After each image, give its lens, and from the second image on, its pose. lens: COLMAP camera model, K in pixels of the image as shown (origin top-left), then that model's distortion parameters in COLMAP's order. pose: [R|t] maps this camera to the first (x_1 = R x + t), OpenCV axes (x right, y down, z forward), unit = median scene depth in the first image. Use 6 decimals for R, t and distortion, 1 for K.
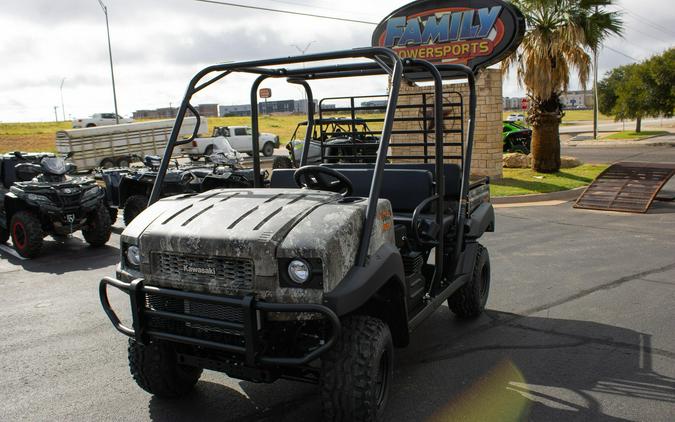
lens RADIAL K [[598.2, 0, 321.1], [0, 598.2, 210.1], [0, 0, 1]] dist [-0.126535, 0.075463]
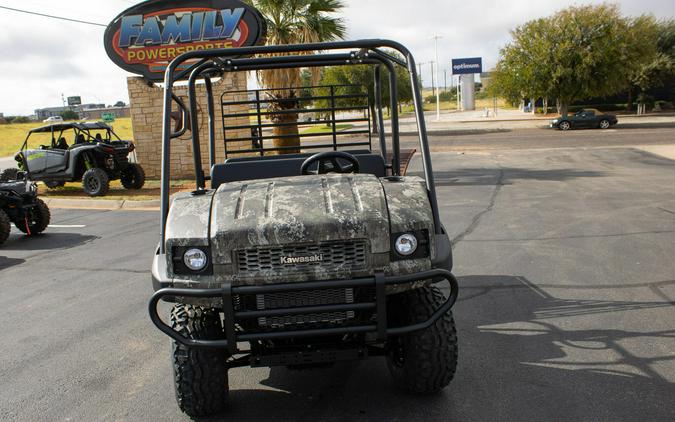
lens RADIAL K [[598.2, 0, 339.0], [0, 598.2, 215.9], [0, 0, 1]] dist [-0.126535, 0.075463]
pose [[0.858505, -0.103865, 0.502177, -0.368386], [0.101442, 0.994319, 0.032232, 0.003287], [-0.502672, 0.023271, 0.864164, 0.075938]]
